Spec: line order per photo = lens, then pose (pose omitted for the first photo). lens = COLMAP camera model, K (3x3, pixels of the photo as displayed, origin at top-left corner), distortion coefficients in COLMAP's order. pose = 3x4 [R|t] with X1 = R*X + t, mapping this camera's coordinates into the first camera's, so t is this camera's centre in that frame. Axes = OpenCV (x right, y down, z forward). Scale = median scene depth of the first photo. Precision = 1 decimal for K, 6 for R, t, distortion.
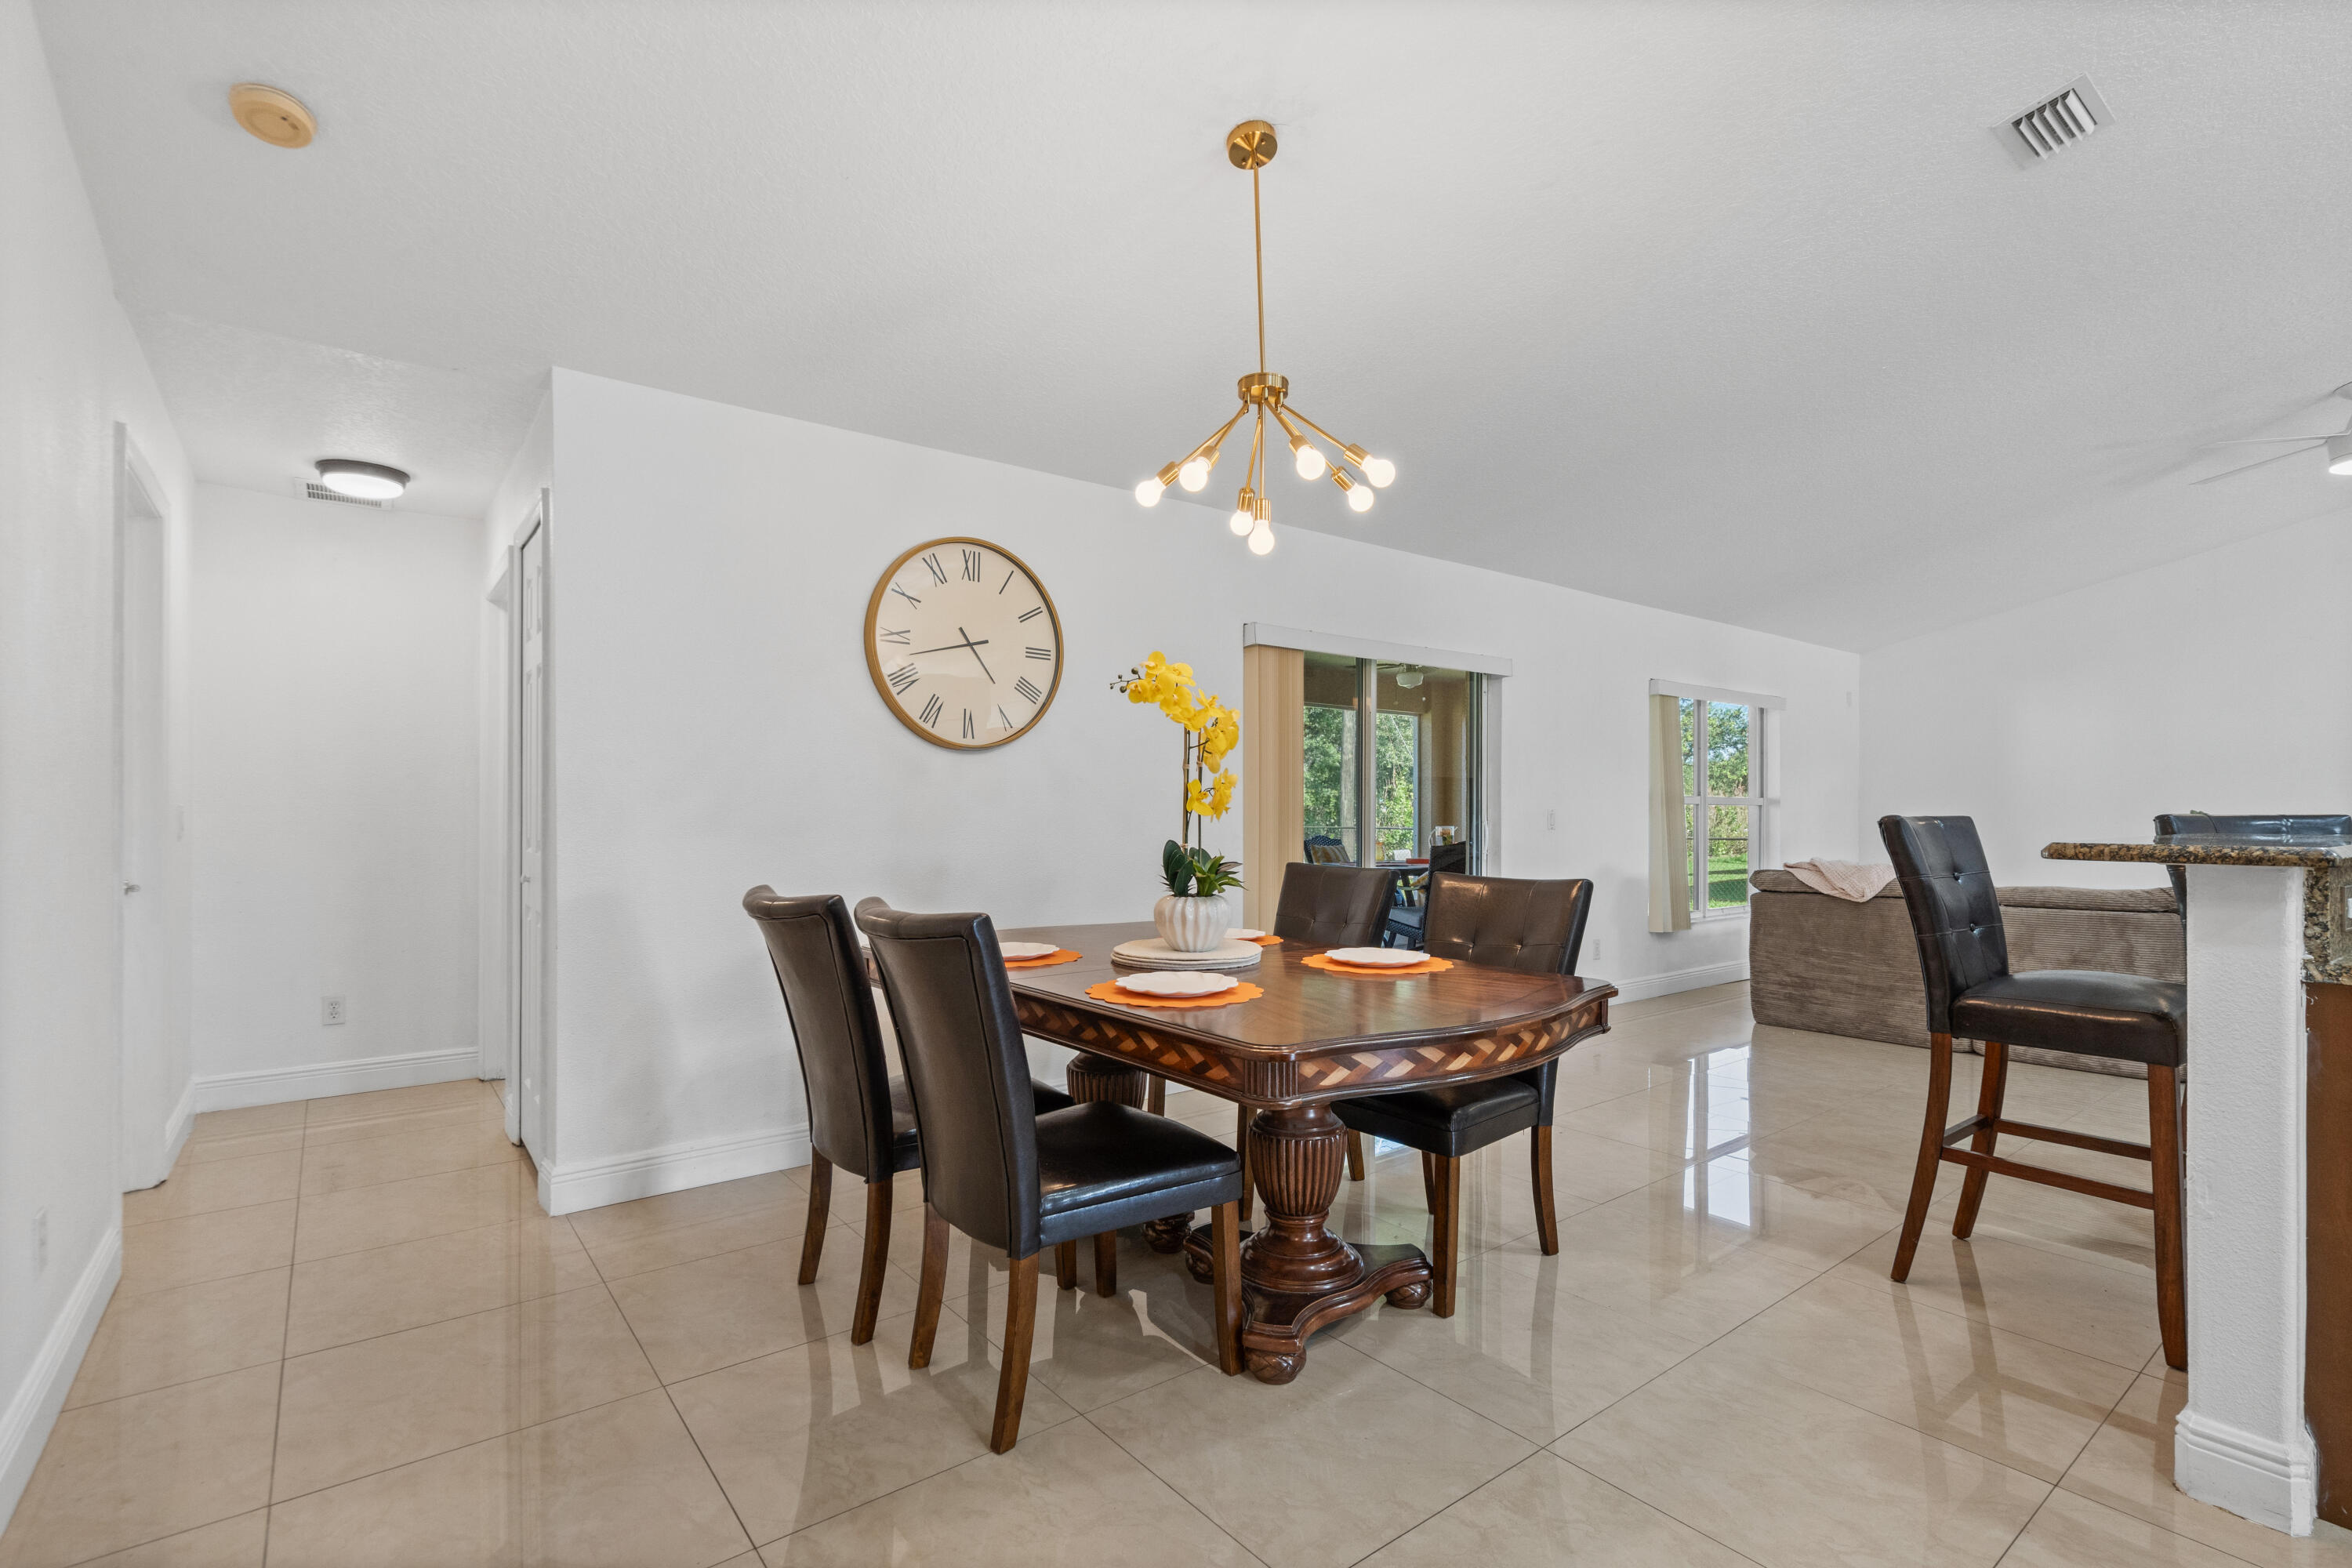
lens RADIAL K [[1077.0, 0, 1181.2], [0, 1077.0, 789.1], [0, 0, 1]] dist [0.001458, 0.000206]
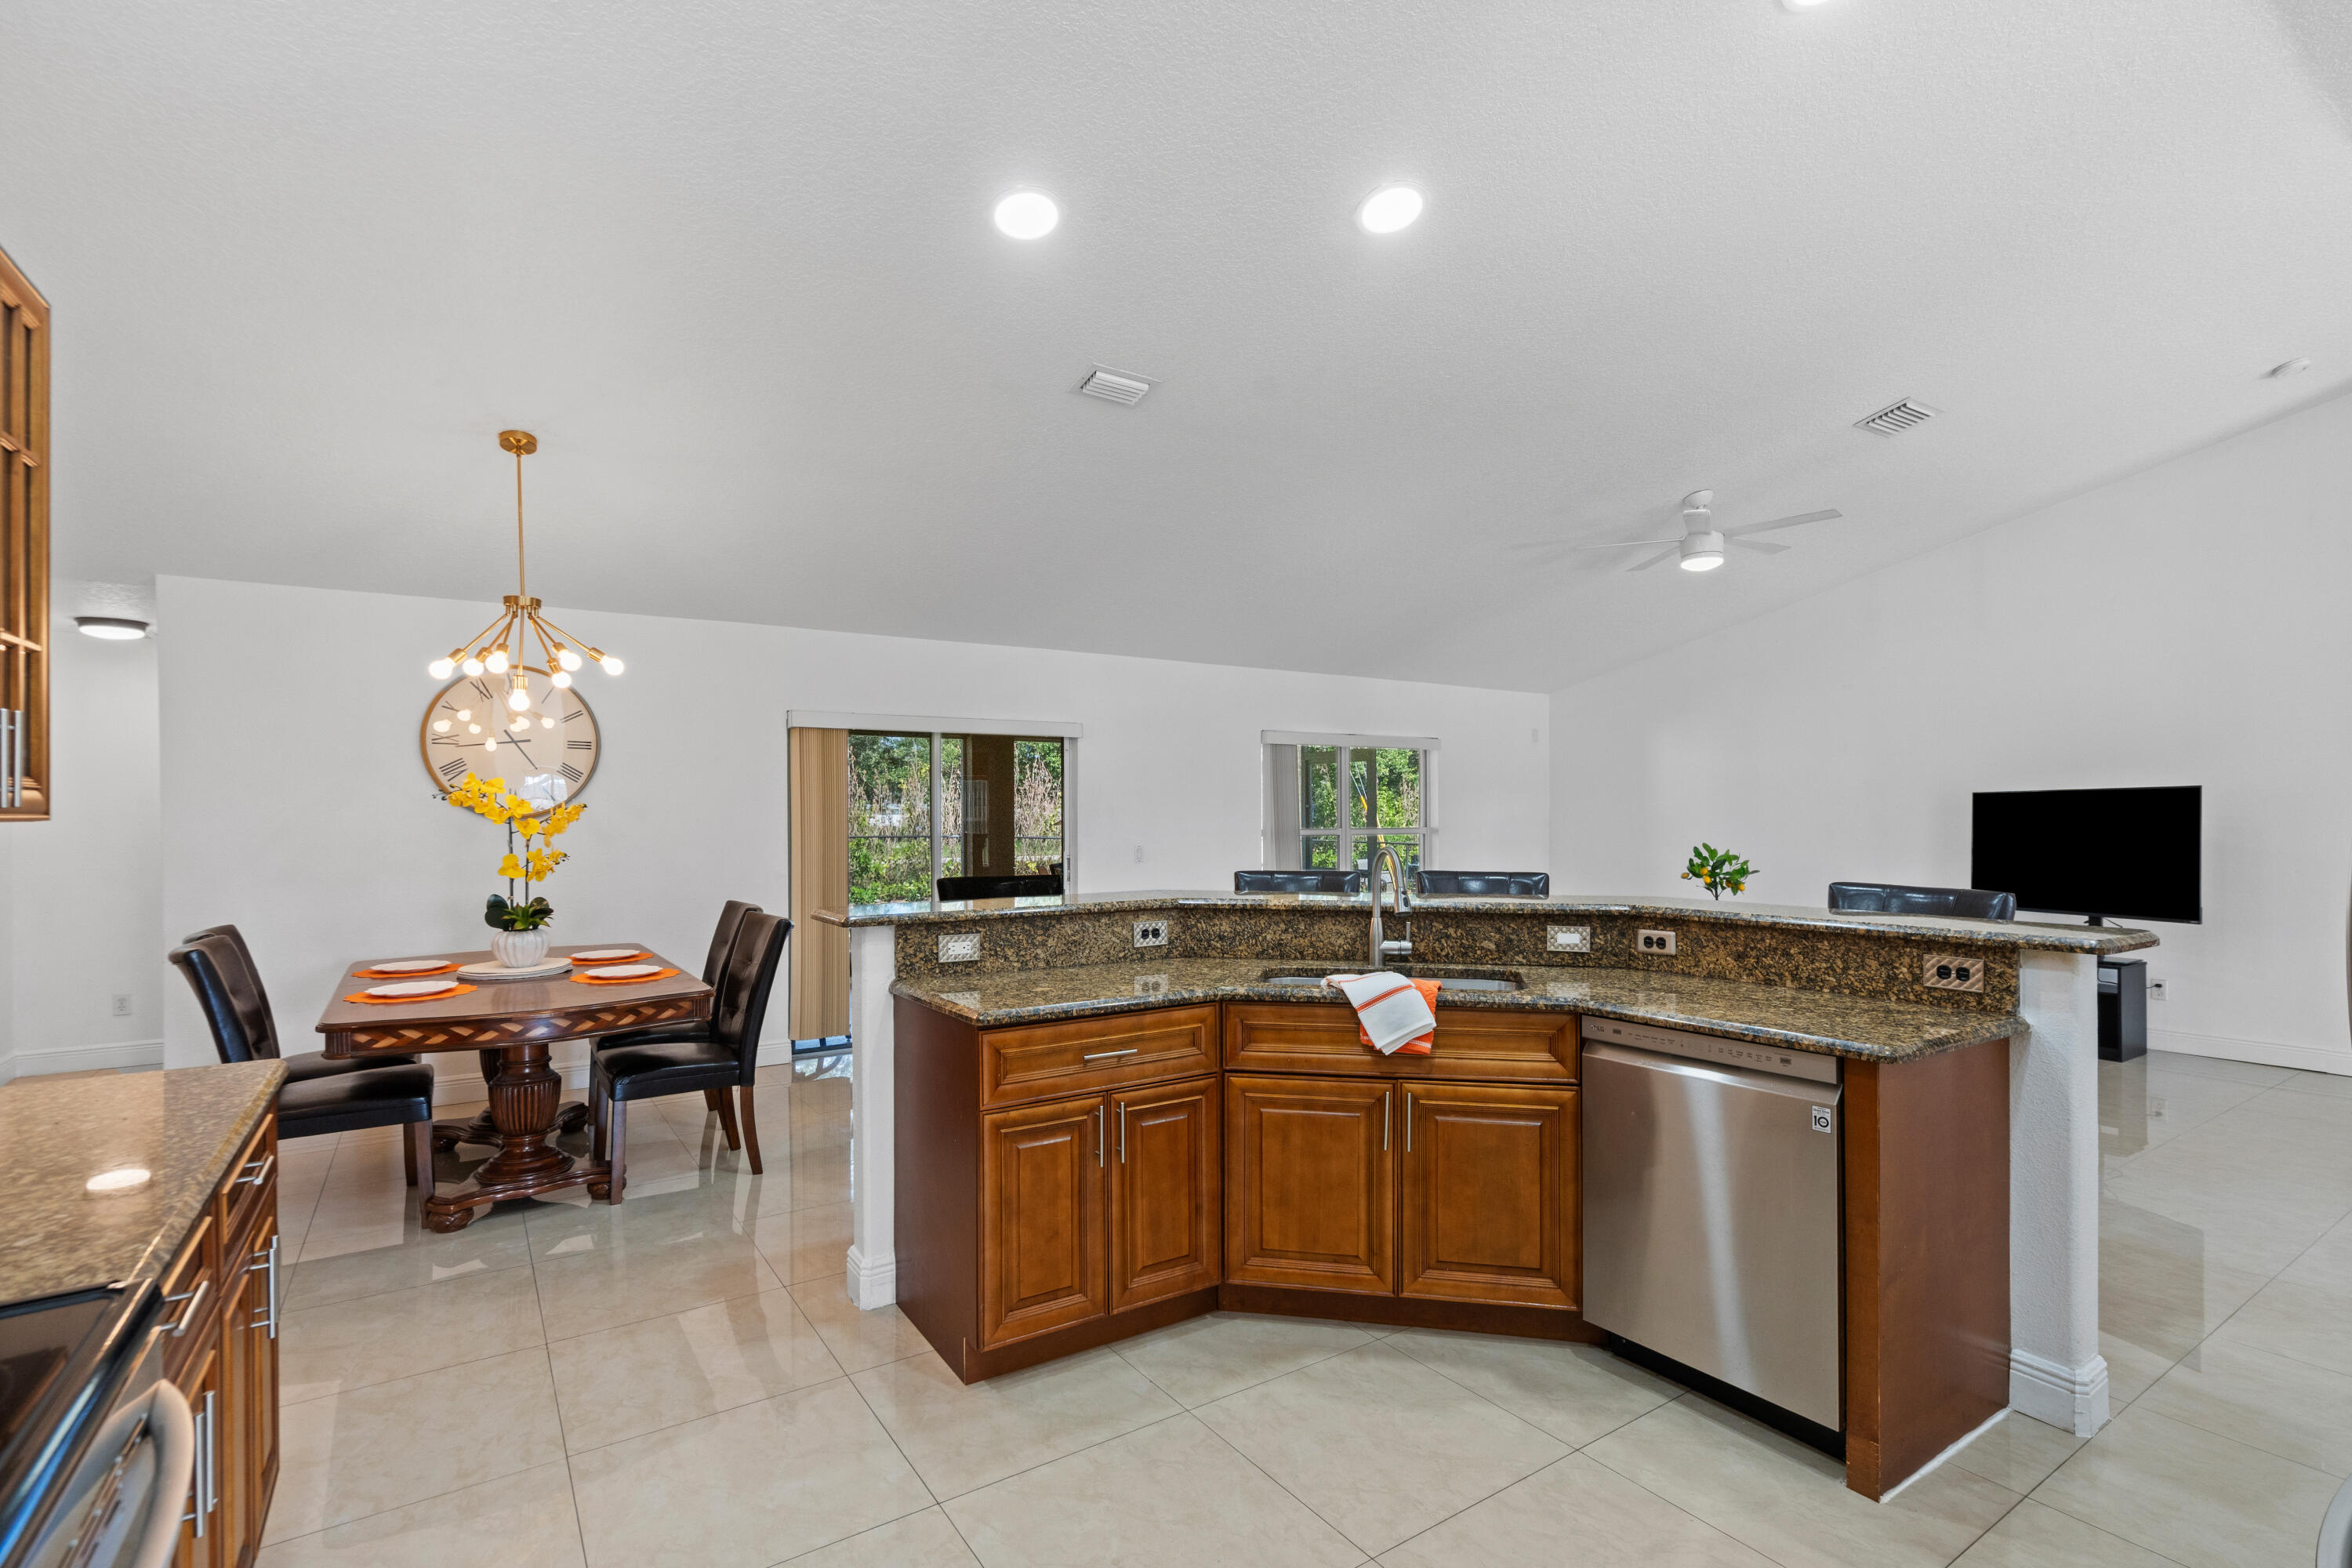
lens RADIAL K [[1089.8, 0, 1189.1], [0, 1089.8, 817.2], [0, 0, 1]] dist [-0.001519, -0.000202]
pose [[0.997013, -0.007611, -0.076861, 0.735475], [0.009382, 0.999698, 0.022700, -0.059446], [0.076665, -0.023353, 0.996783, -0.306647]]
